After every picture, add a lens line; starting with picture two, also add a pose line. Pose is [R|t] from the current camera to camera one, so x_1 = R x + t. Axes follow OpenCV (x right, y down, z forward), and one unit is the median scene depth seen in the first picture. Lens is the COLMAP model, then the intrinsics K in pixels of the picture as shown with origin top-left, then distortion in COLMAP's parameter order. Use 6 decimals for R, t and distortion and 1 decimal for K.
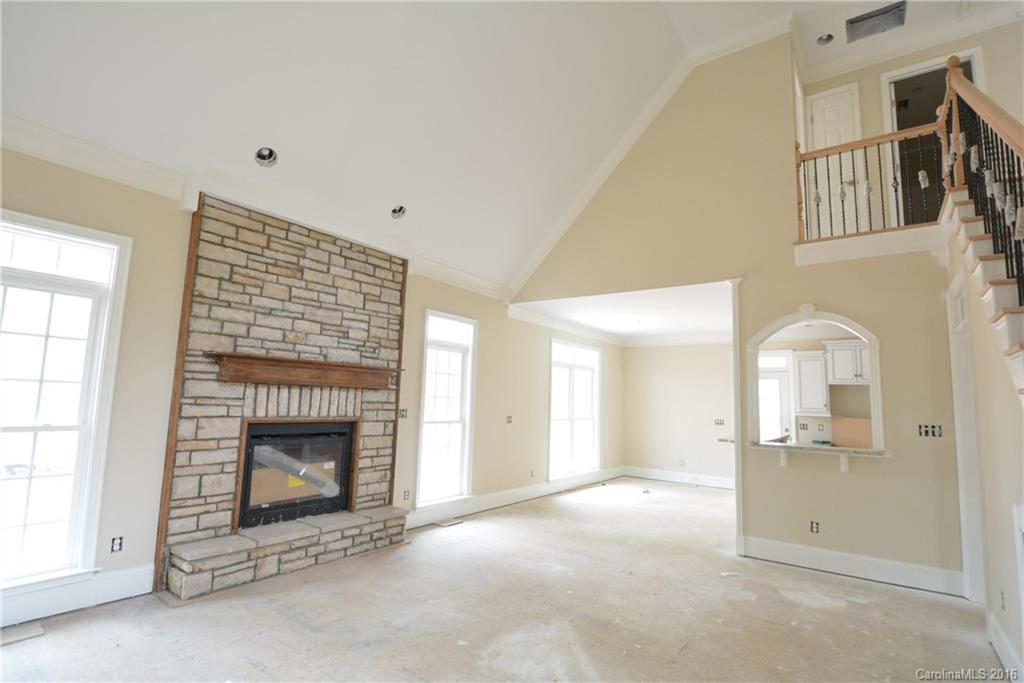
lens RADIAL K [[490.7, 0, 512.0], [0, 490.7, 341.5], [0, 0, 1]] dist [0.004842, -0.011136]
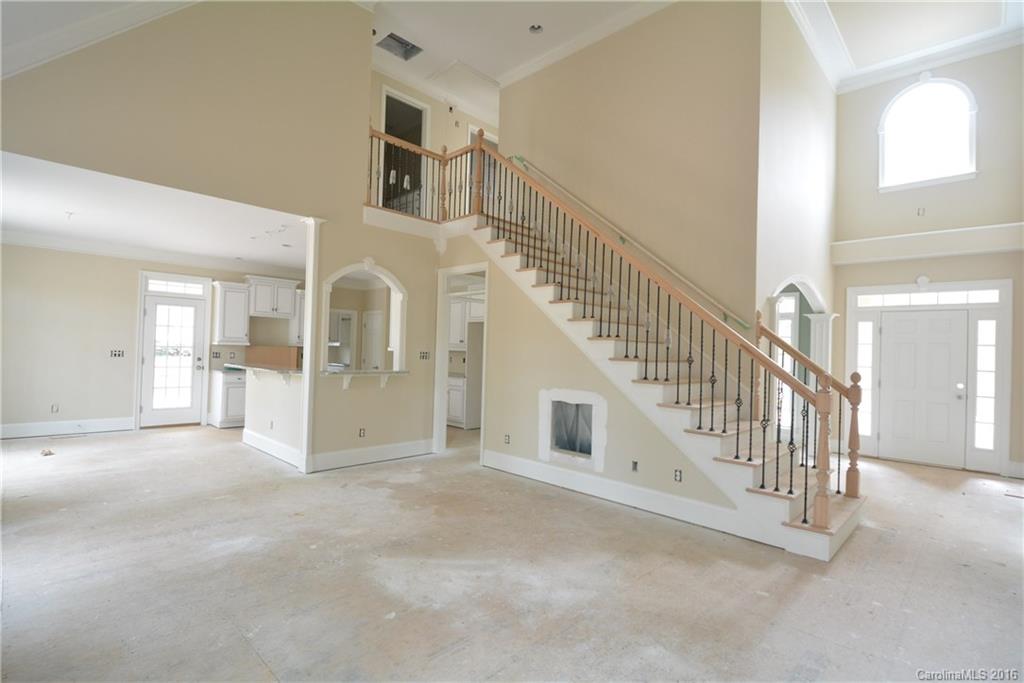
lens RADIAL K [[490.7, 0, 512.0], [0, 490.7, 341.5], [0, 0, 1]] dist [0.004842, -0.011136]
pose [[0.137807, -0.011904, 0.990388, -0.599430], [-0.143328, 0.989163, 0.031833, 0.044654], [-0.980034, -0.146337, 0.134608, 0.474981]]
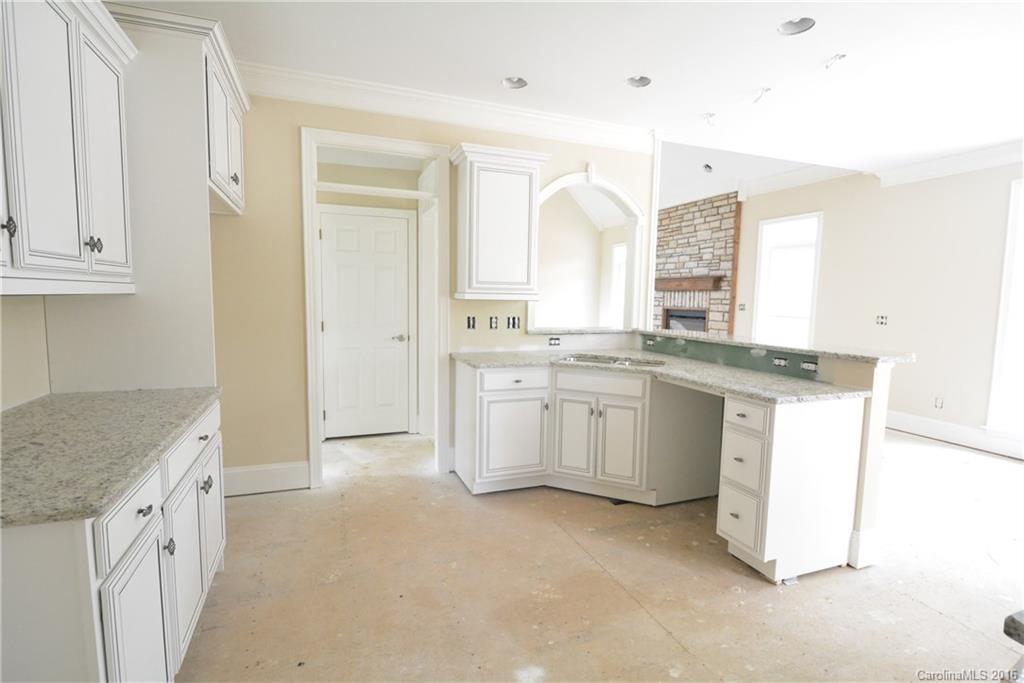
lens RADIAL K [[490.7, 0, 512.0], [0, 490.7, 341.5], [0, 0, 1]] dist [0.004842, -0.011136]
pose [[-0.536231, 0.038112, -0.843211, 1.485997], [0.069443, 0.997586, 0.000928, 0.231942], [0.841210, -0.058057, -0.537583, 1.413537]]
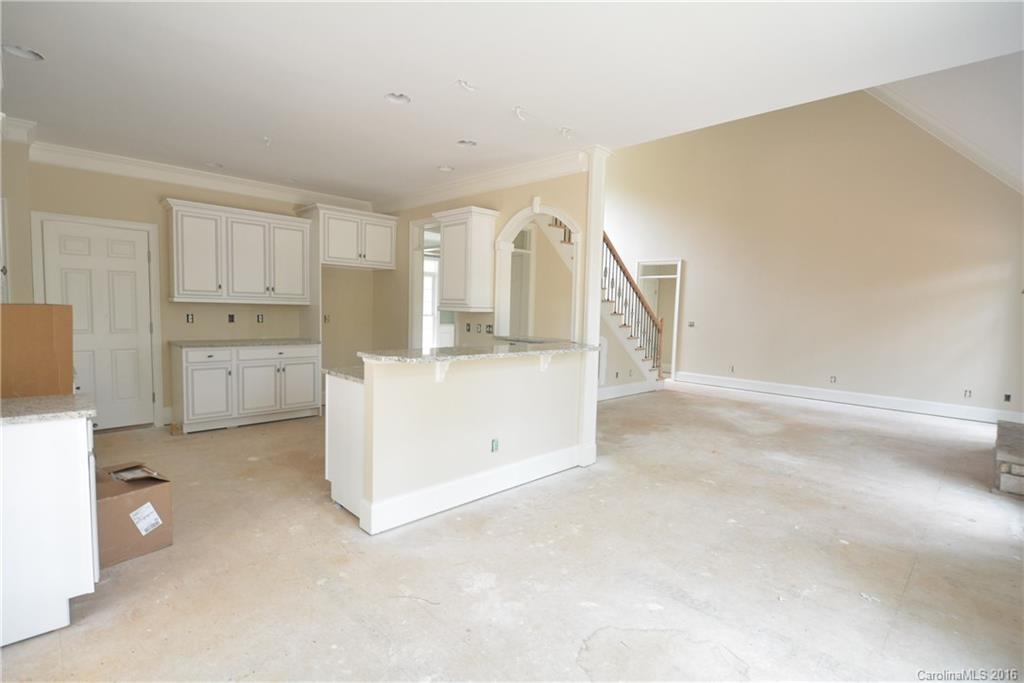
lens RADIAL K [[490.7, 0, 512.0], [0, 490.7, 341.5], [0, 0, 1]] dist [0.004842, -0.011136]
pose [[-0.986500, -0.071032, 0.147554, 0.524283], [-0.078503, 0.995878, -0.045435, 0.277074], [-0.143719, -0.056405, -0.988010, 2.089395]]
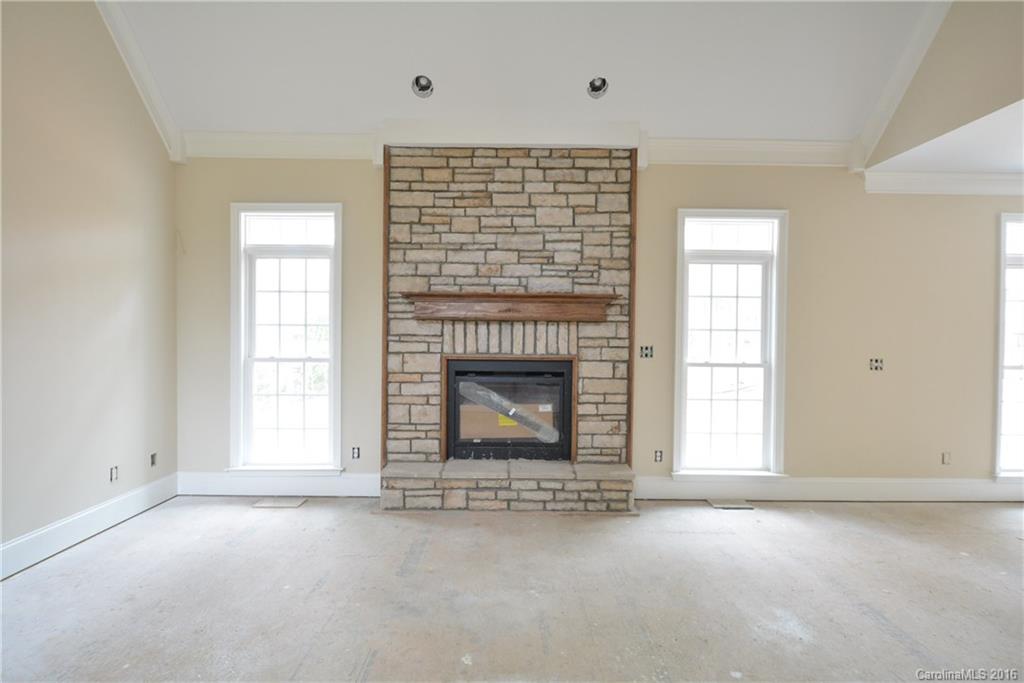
lens RADIAL K [[507.7, 0, 512.0], [0, 507.7, 341.5], [0, 0, 1]] dist [-0.001550, -0.000752]
pose [[0.596220, -0.014247, -0.802694, 0.350355], [0.106209, 0.992454, 0.061275, 0.069852], [0.795764, -0.121787, 0.593235, 0.426709]]
